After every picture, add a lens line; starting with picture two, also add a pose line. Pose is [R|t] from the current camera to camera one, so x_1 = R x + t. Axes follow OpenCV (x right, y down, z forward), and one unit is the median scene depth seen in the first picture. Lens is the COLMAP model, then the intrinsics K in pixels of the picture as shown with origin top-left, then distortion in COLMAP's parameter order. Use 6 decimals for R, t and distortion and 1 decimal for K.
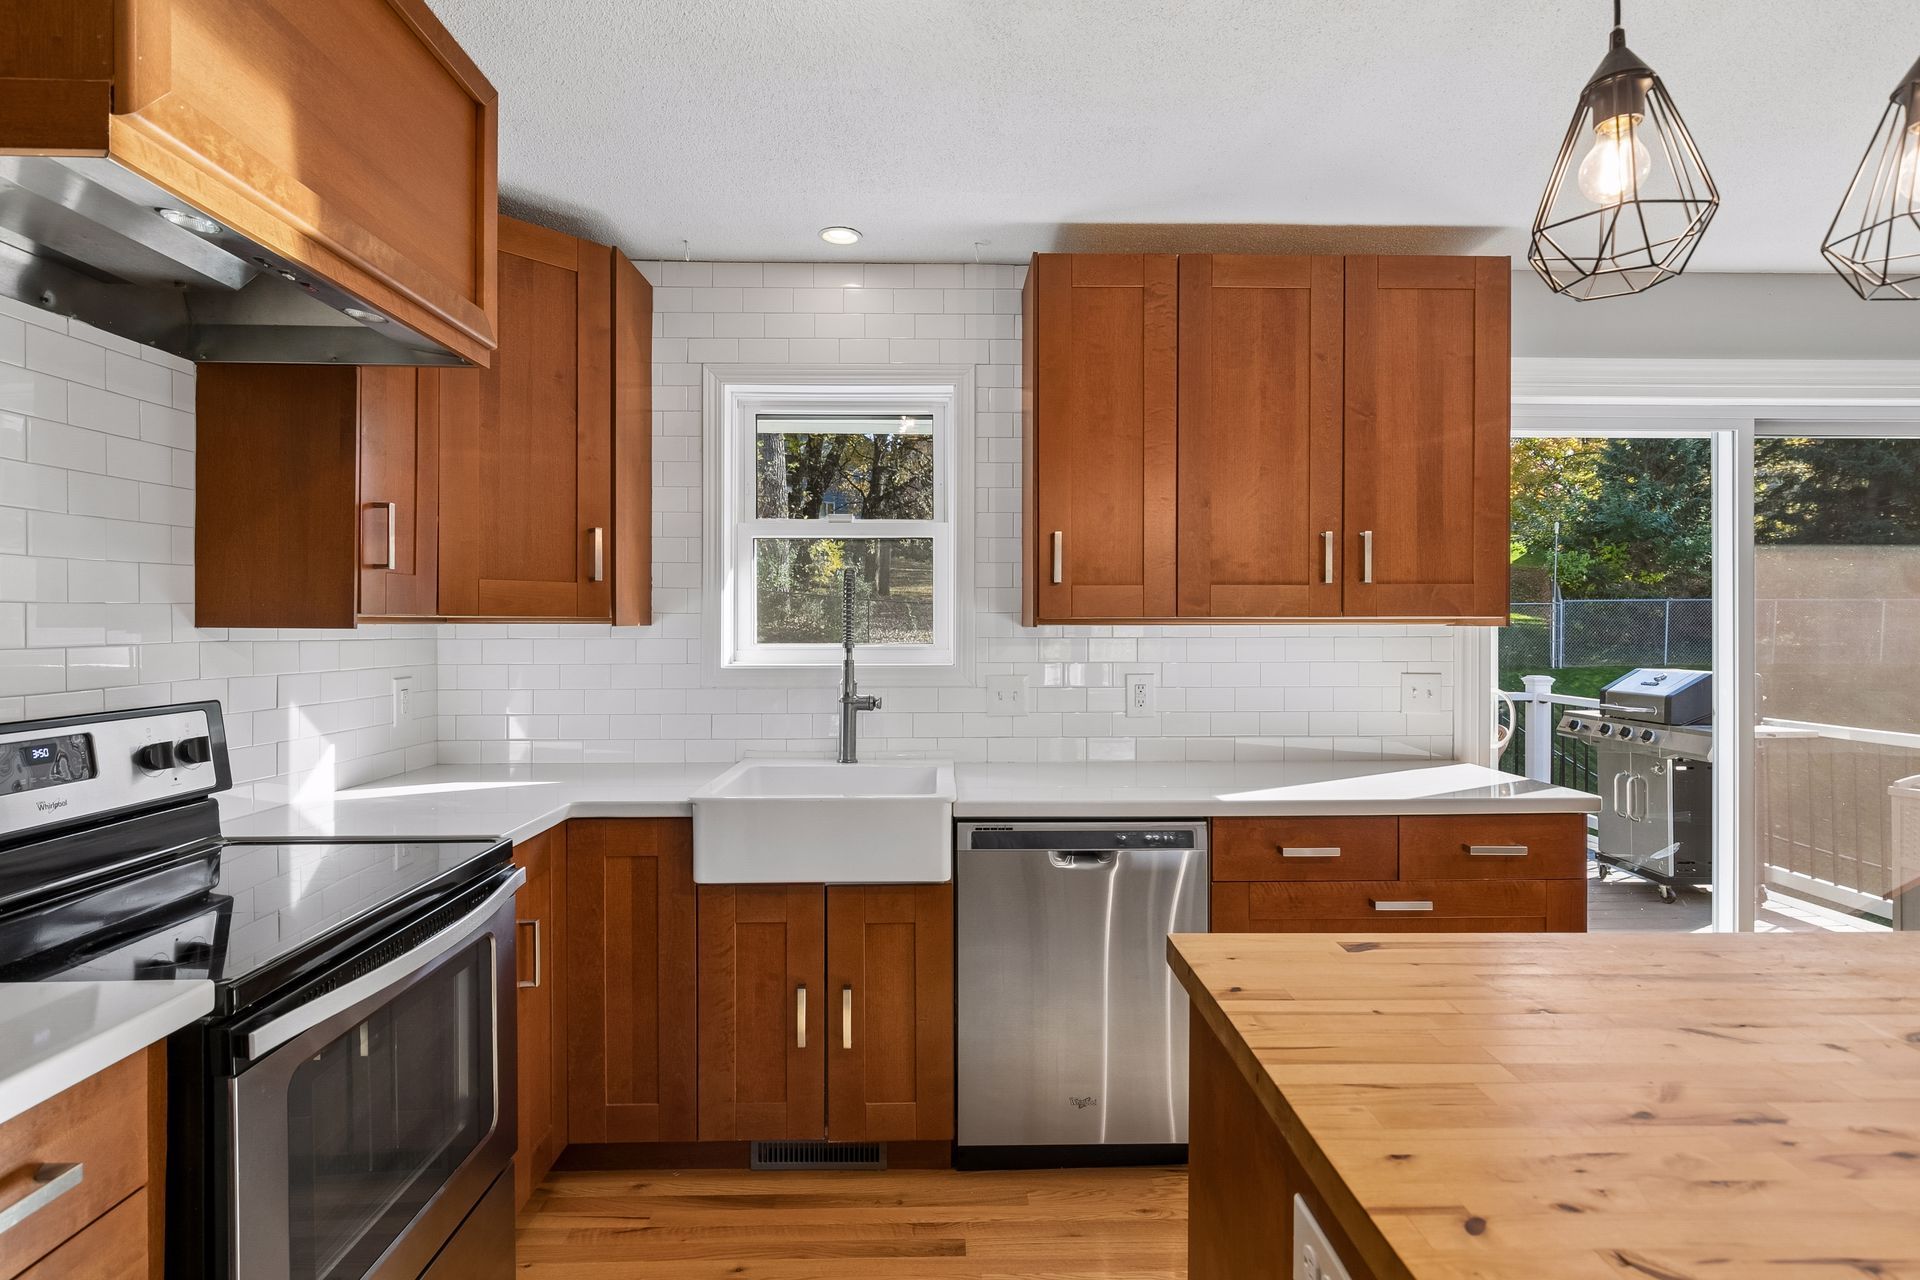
lens RADIAL K [[962.5, 0, 955.7], [0, 962.5, 624.0], [0, 0, 1]] dist [-0.002930, -0.000553]
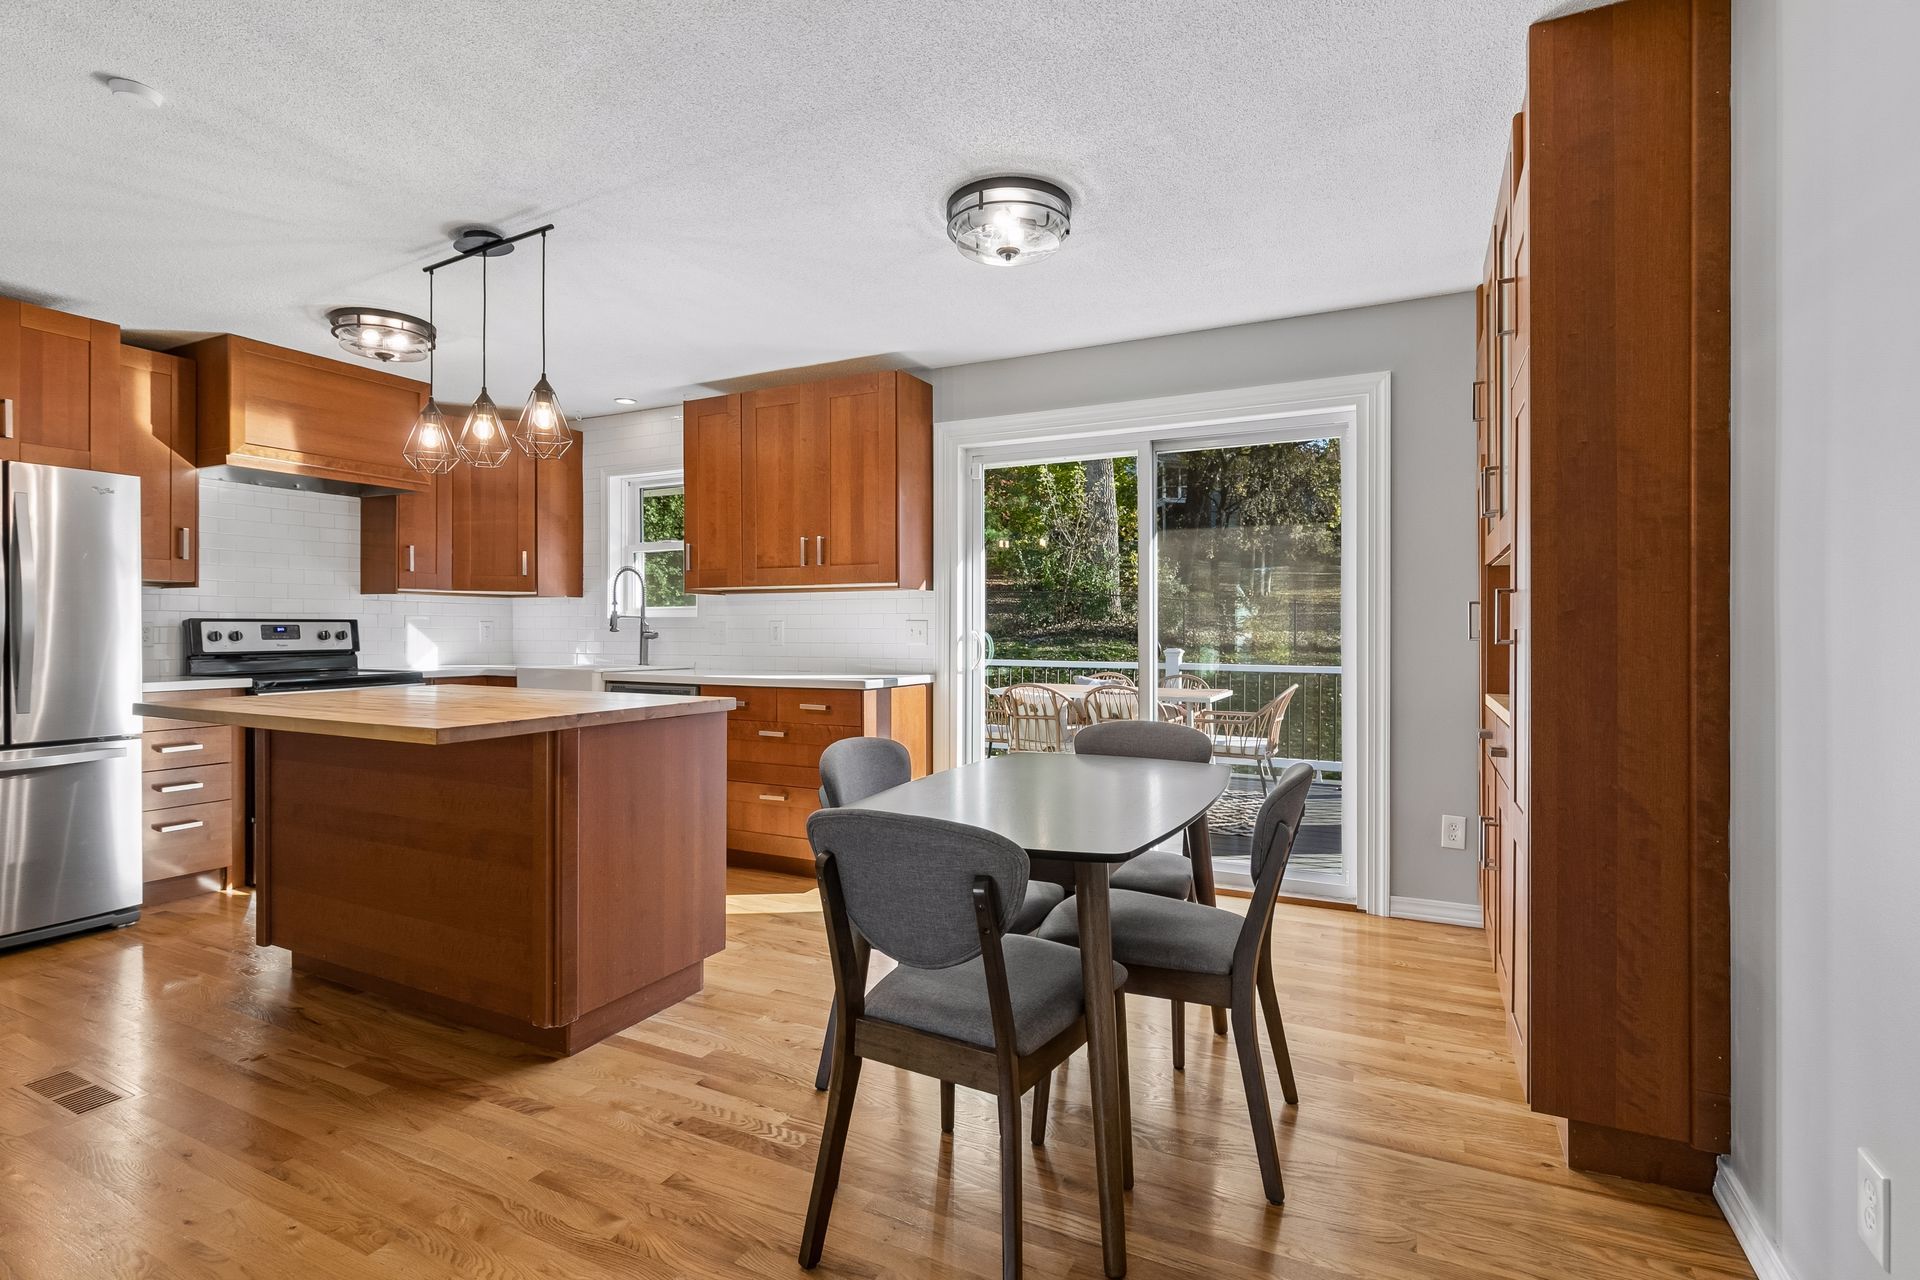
lens RADIAL K [[904.4, 0, 961.9], [0, 904.4, 629.8], [0, 0, 1]] dist [-0.002091, -0.000415]
pose [[0.884196, 0.001336, -0.467115, 1.424967], [-0.001313, 0.999999, 0.000374, 0.075117], [0.467115, 0.000283, 0.884197, -0.352354]]
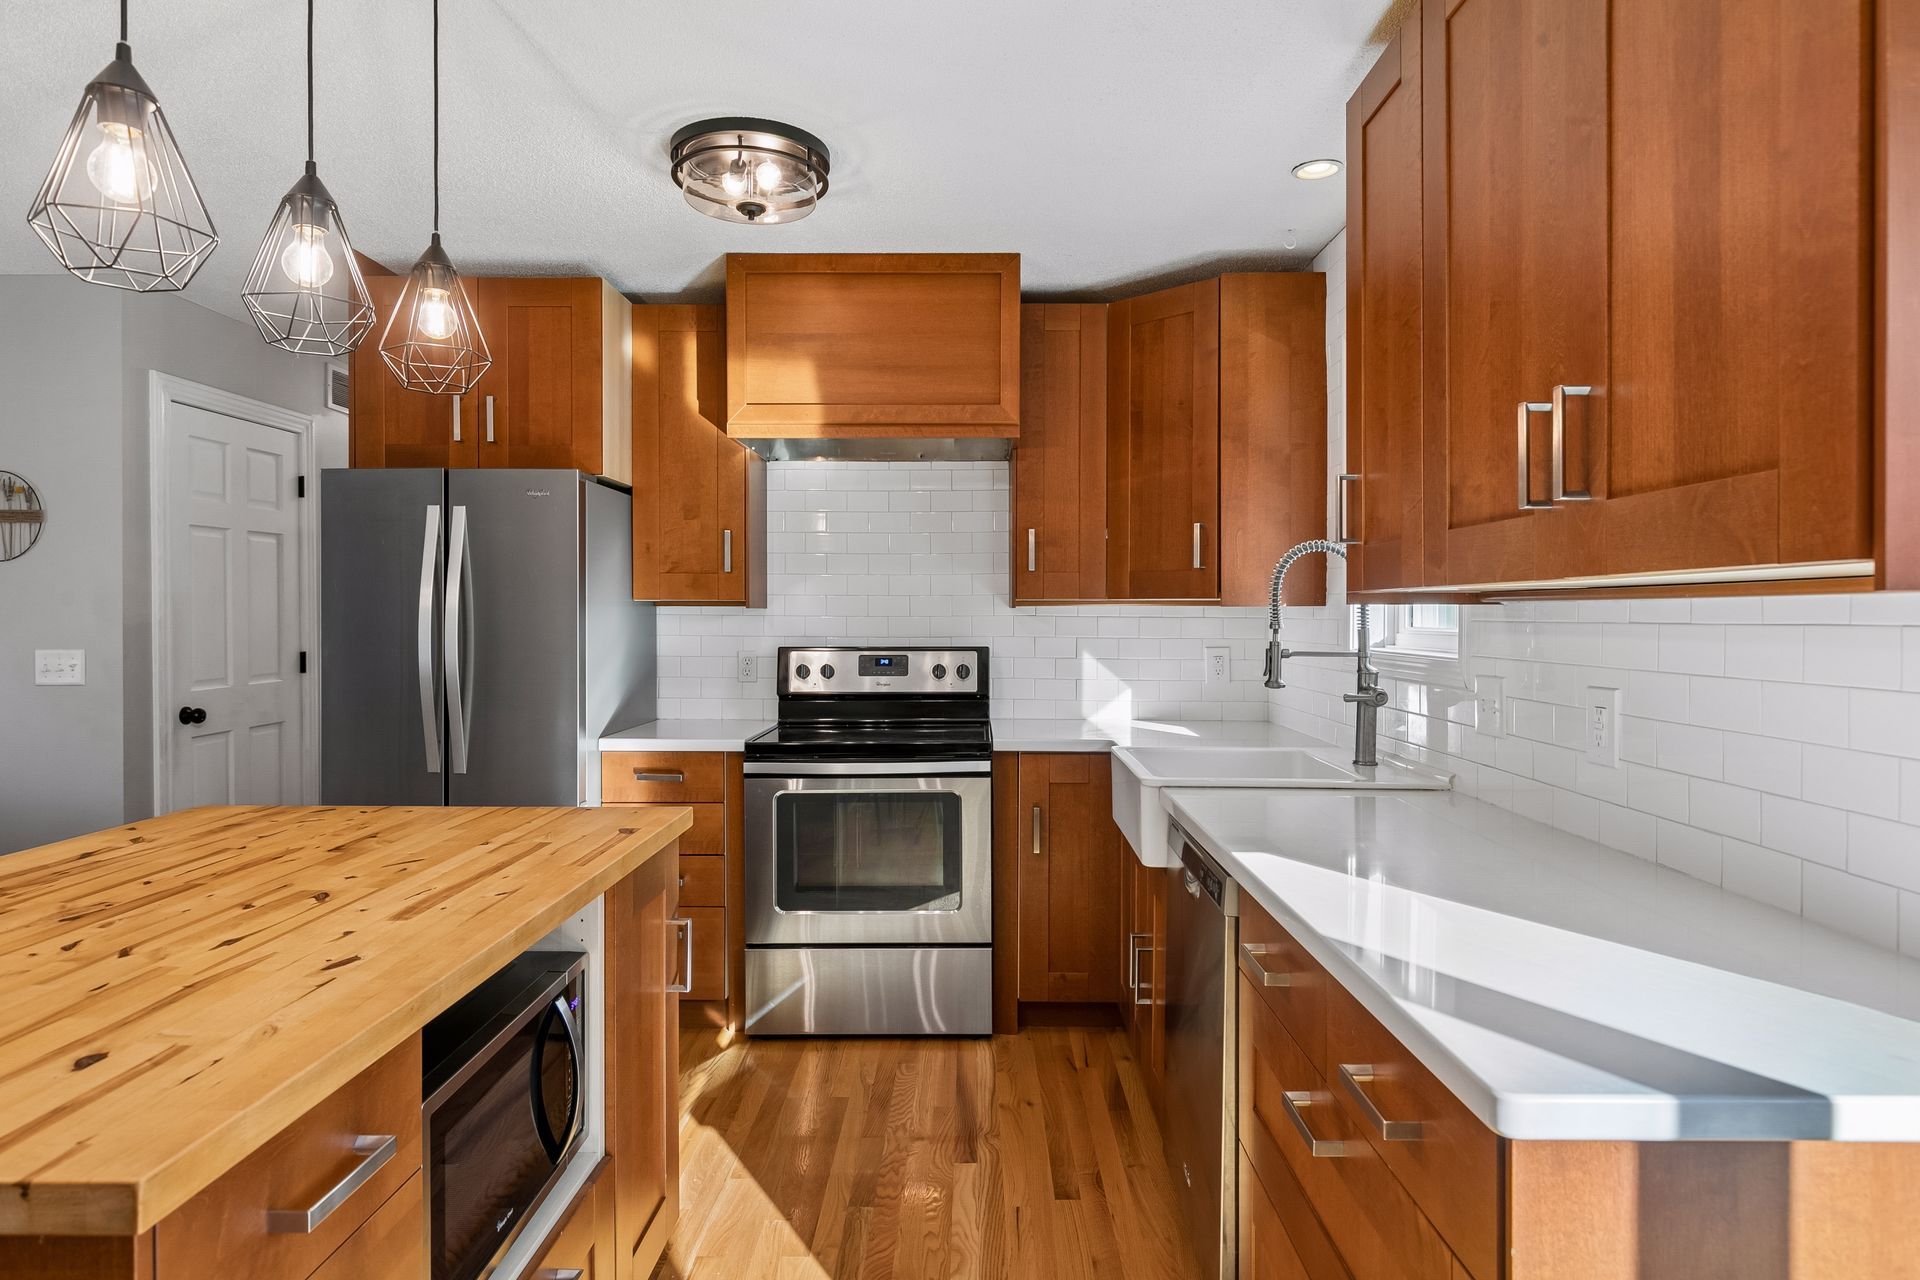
lens RADIAL K [[1095.9, 0, 966.6], [0, 1095.9, 621.8], [0, 0, 1]] dist [0.001247, 0.000461]
pose [[-0.030978, 0.007857, -0.999489, 0.939520], [-0.002213, 0.999966, 0.007929, 0.010480], [0.999518, 0.002458, -0.030960, 0.726789]]
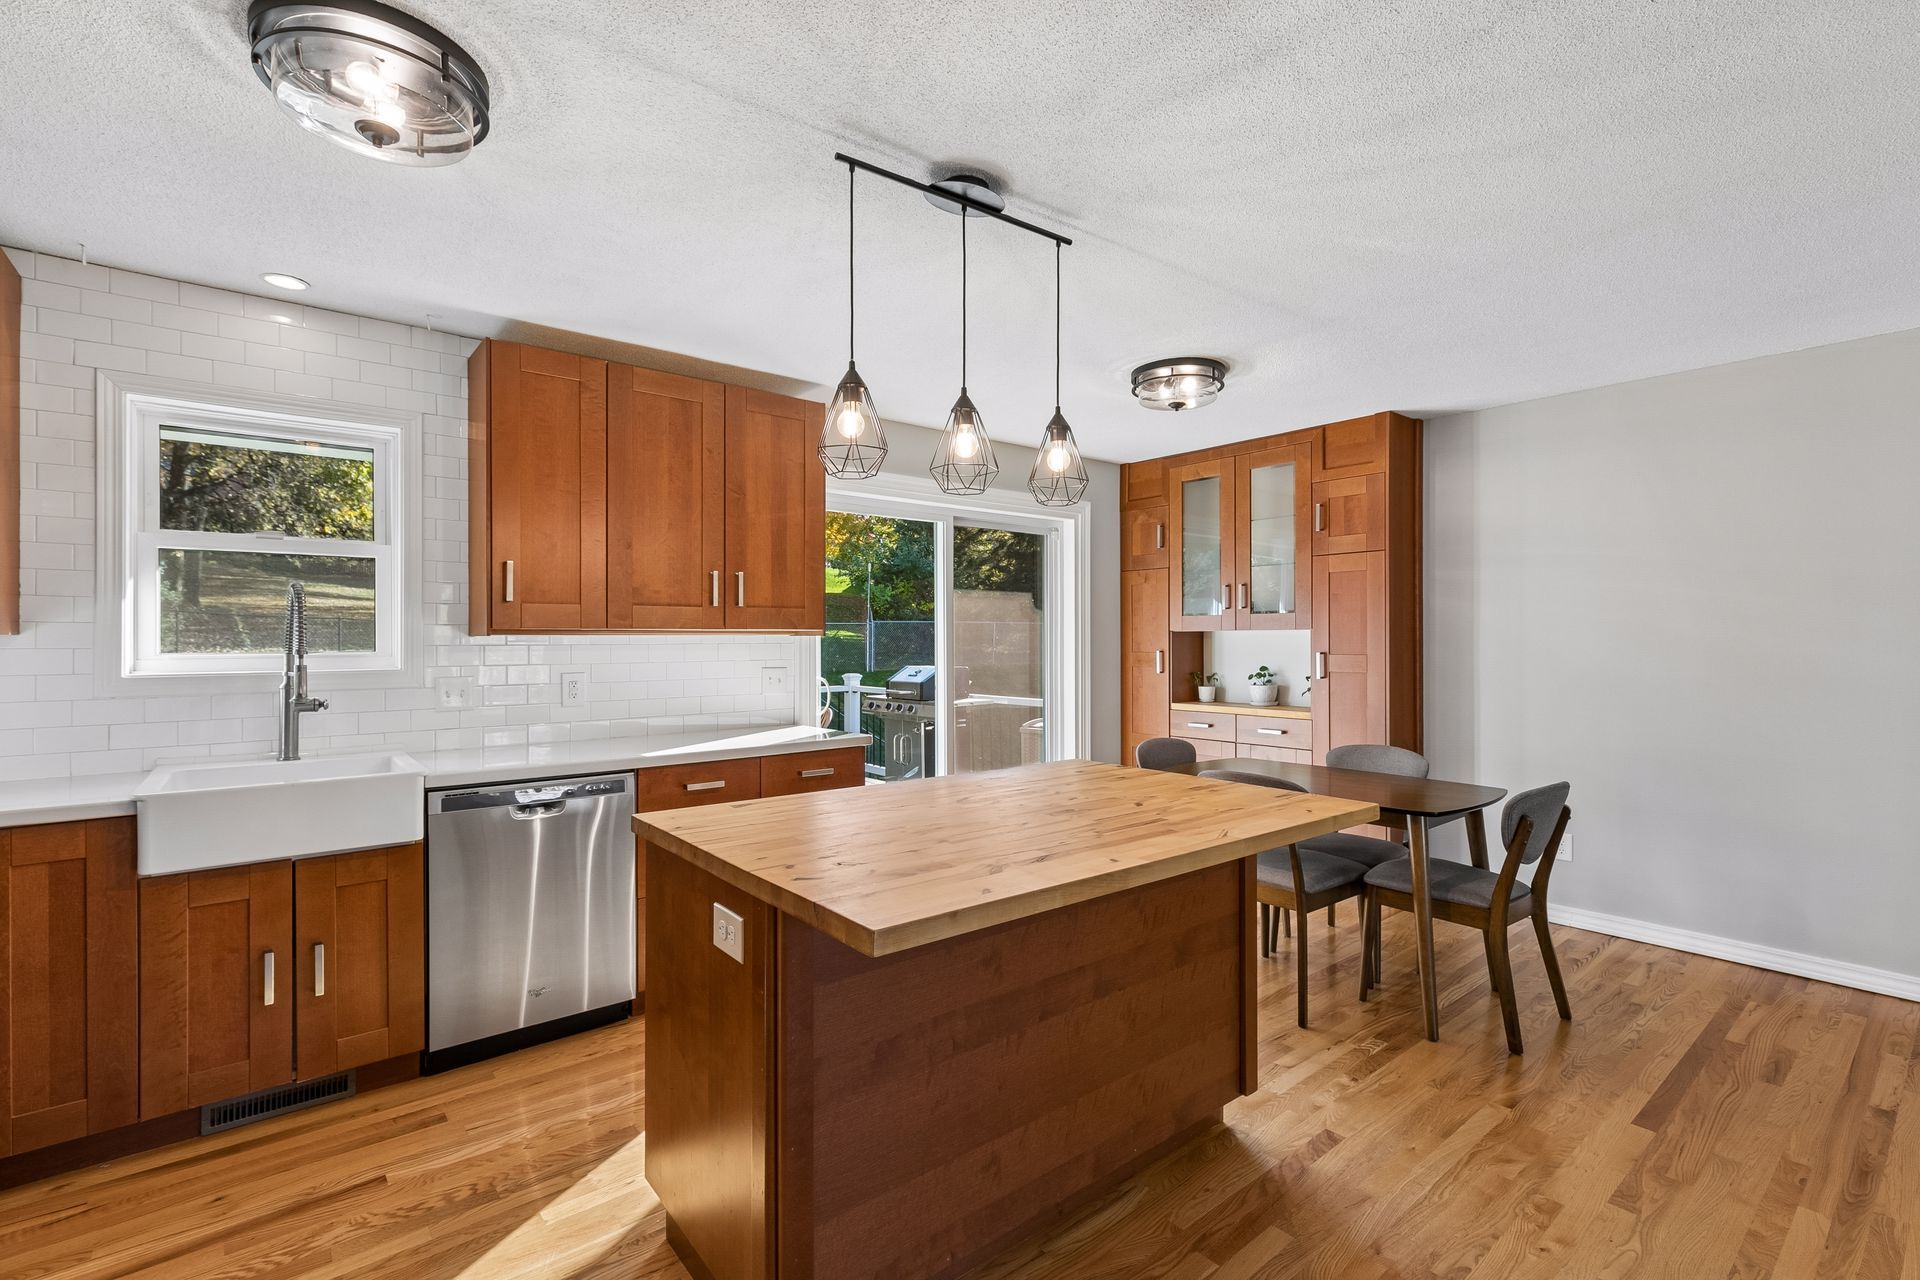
lens RADIAL K [[860.5, 0, 965.7], [0, 860.5, 638.3], [0, 0, 1]] dist [0.005710, -0.000668]
pose [[0.786239, -0.001198, 0.617922, -0.122309], [0.002376, 0.999997, -0.001085, 0.008828], [-0.617918, 0.002321, 0.786239, -0.265795]]
